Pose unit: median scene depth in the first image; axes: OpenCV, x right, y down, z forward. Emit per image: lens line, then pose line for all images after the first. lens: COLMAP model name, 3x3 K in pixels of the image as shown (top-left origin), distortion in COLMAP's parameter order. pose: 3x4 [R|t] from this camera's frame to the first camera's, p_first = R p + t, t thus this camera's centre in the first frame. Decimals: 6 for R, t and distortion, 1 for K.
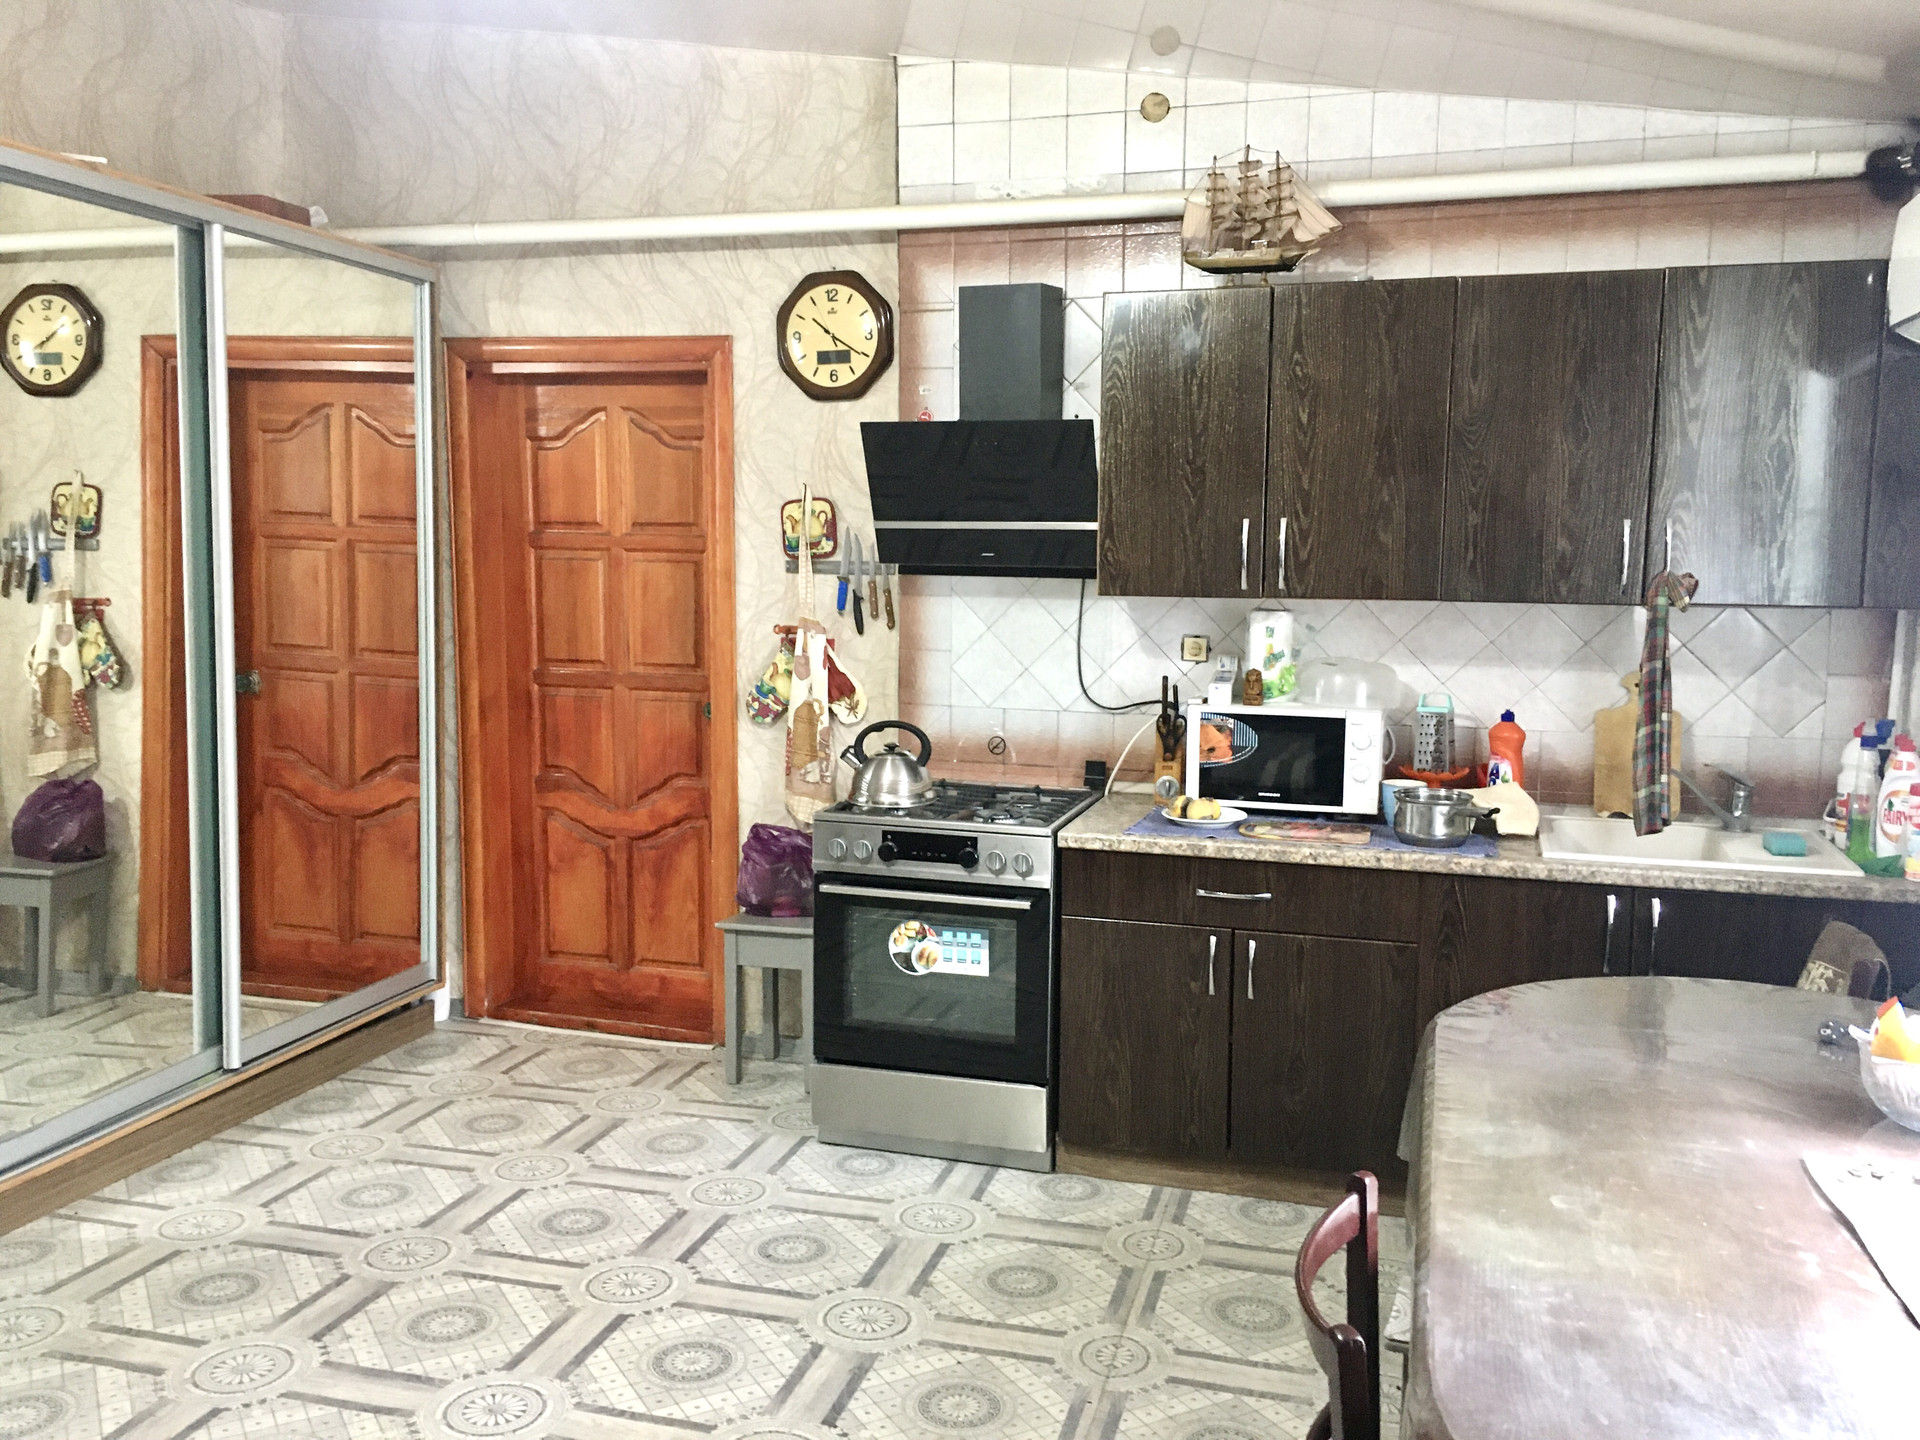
lens RADIAL K [[1609.5, 0, 962.1], [0, 1609.5, 722.0], [0, 0, 1]] dist [0.078032, -0.098784]
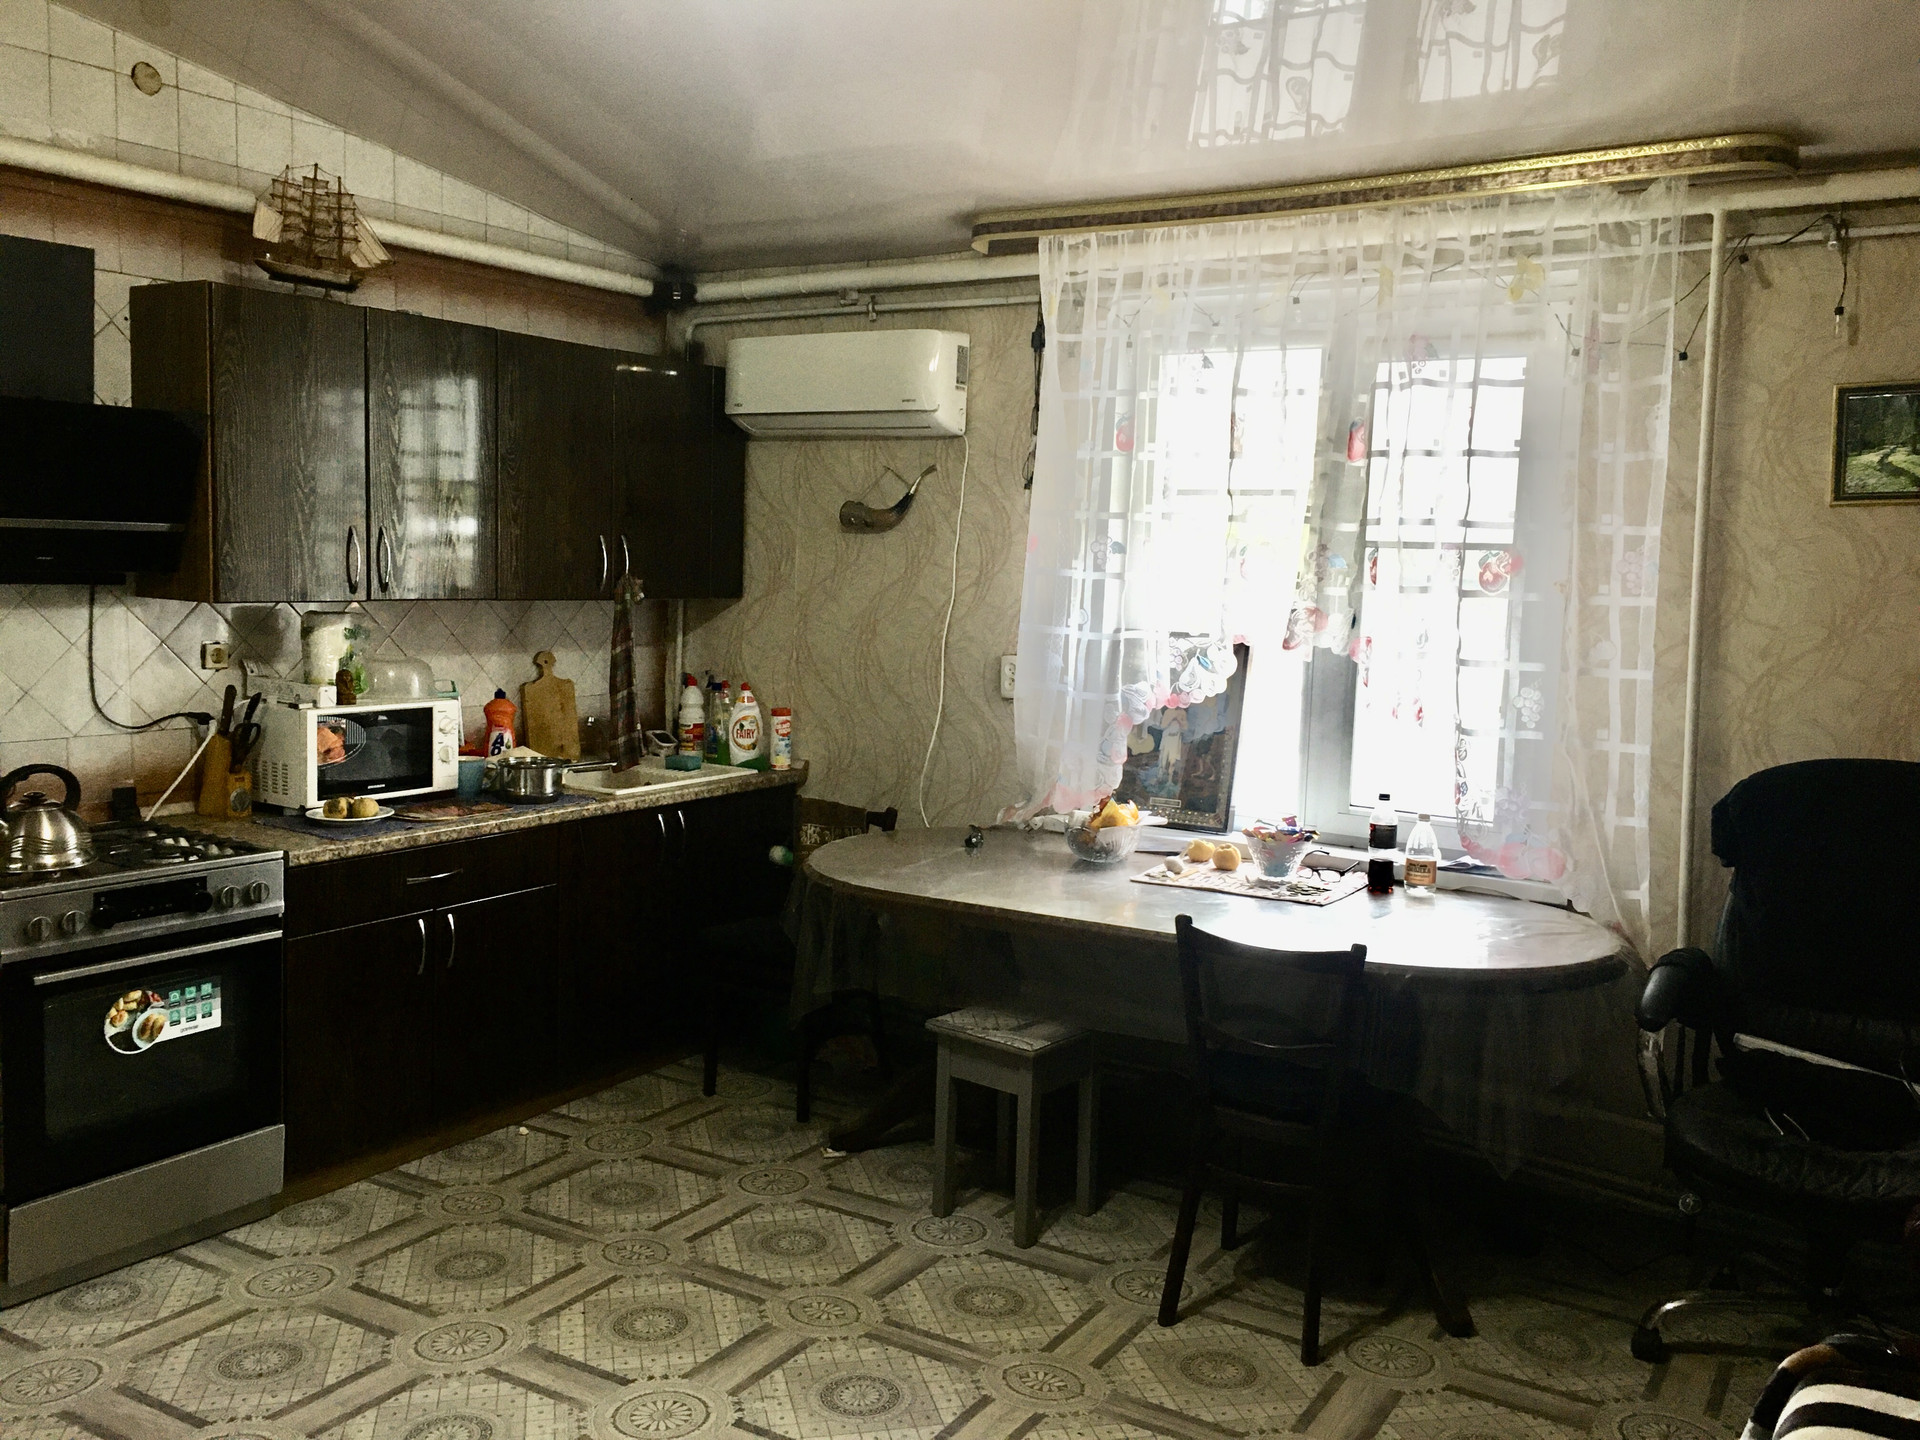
lens RADIAL K [[1609.5, 0, 971.2], [0, 1609.5, 712.0], [0, 0, 1]] dist [0.078032, -0.098784]
pose [[0.277400, -0.095266, 0.956020, -0.680913], [0.084492, 0.993635, 0.074498, -0.047439], [-0.957032, 0.060110, 0.283683, 0.304751]]
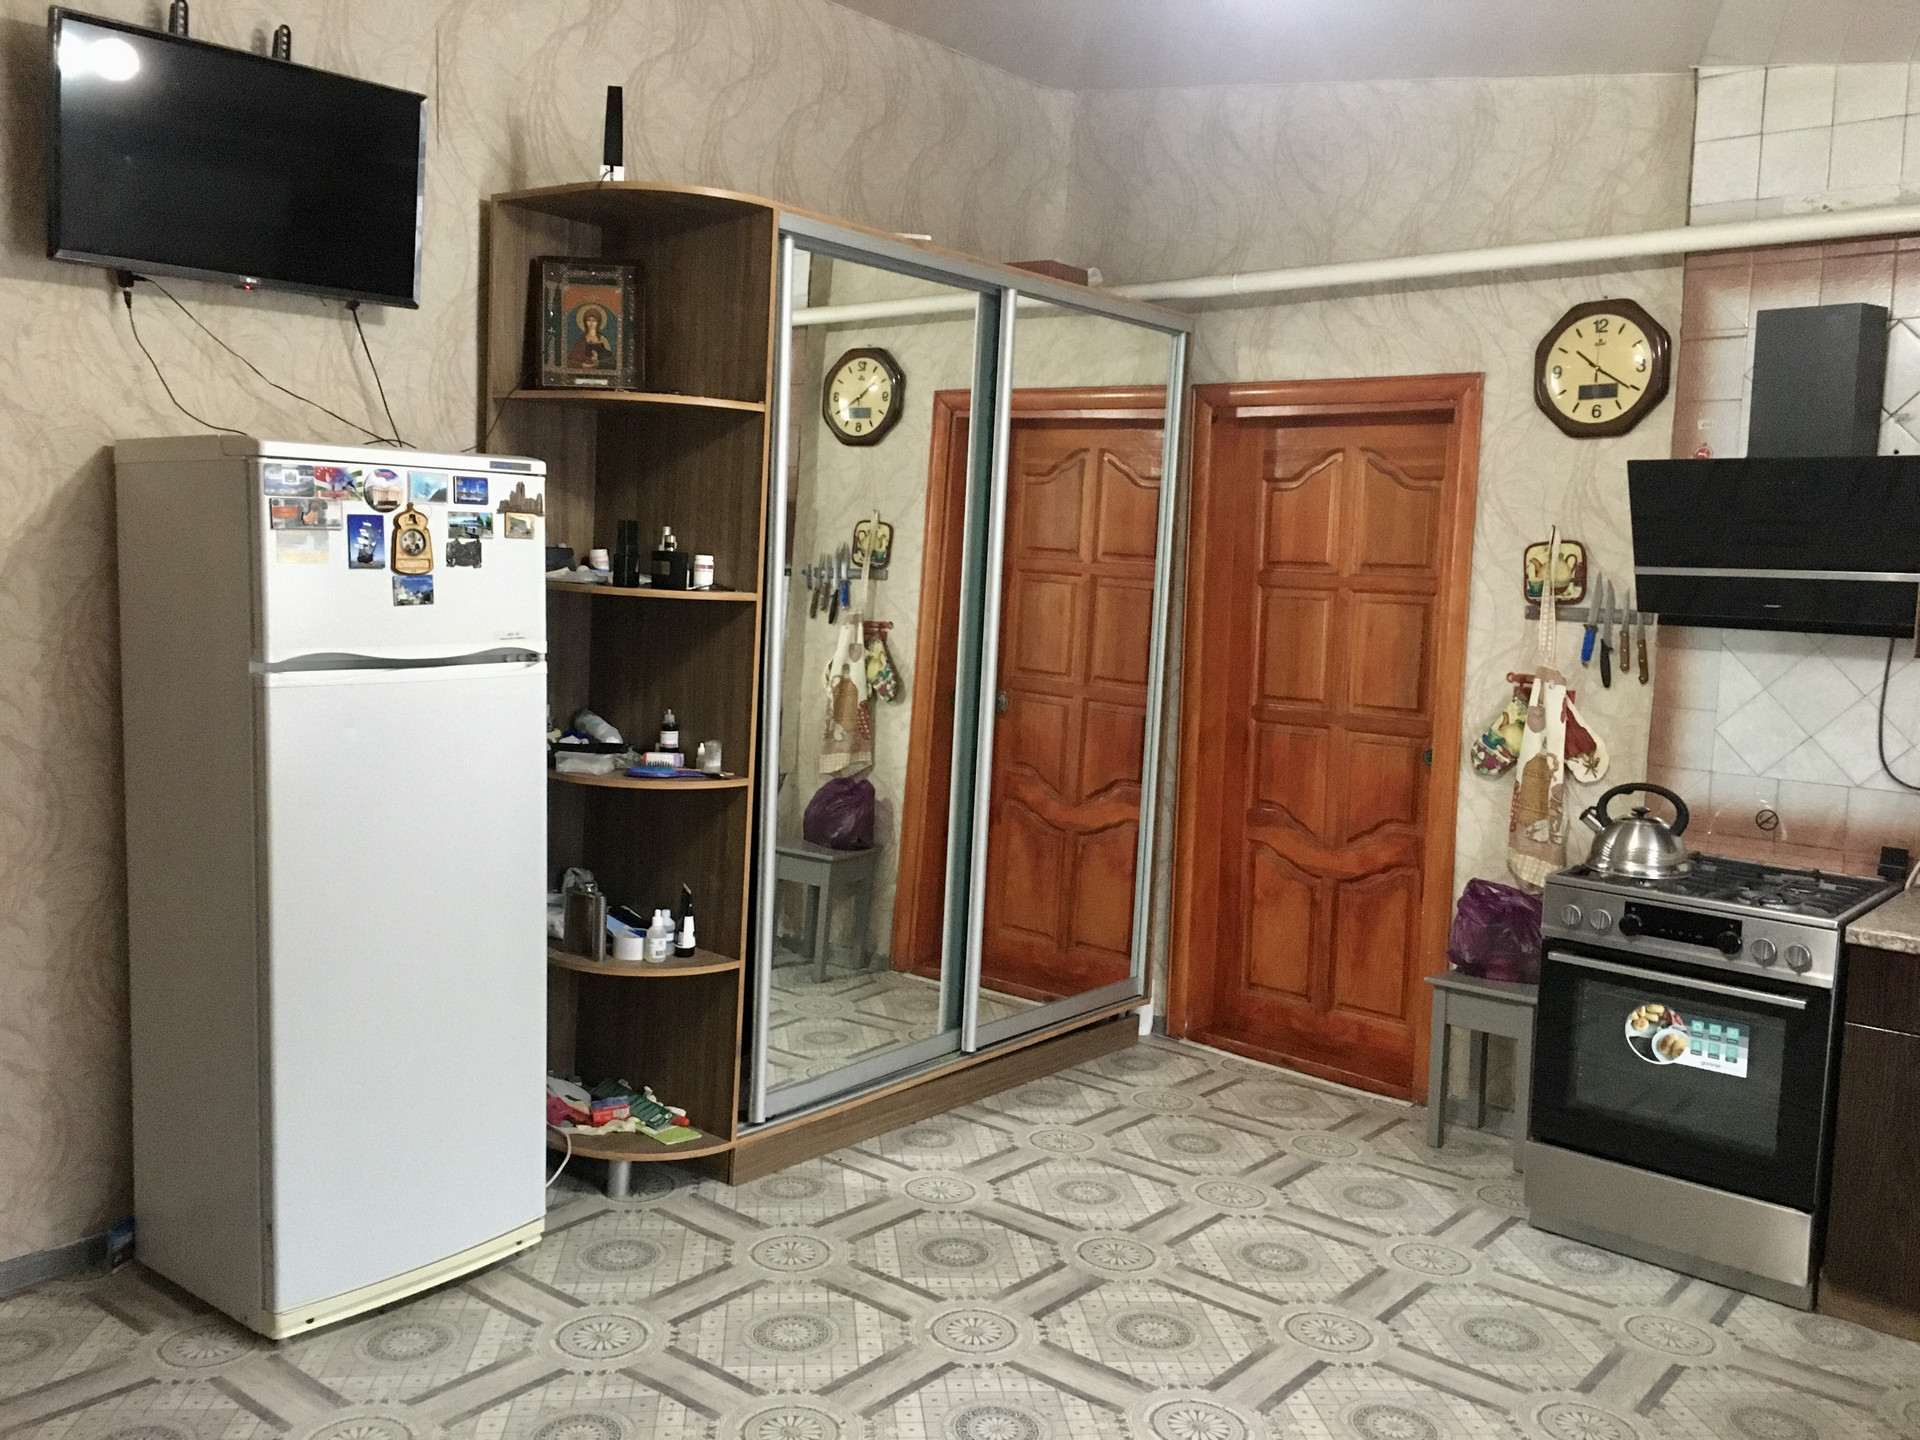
lens RADIAL K [[1609.5, 0, 961.2], [0, 1609.5, 722.7], [0, 0, 1]] dist [0.078032, -0.098784]
pose [[0.912242, 0.061931, -0.404943, -0.024555], [-0.071429, 0.997411, -0.008372, 0.000298], [0.403376, 0.036562, 0.914303, -0.006992]]
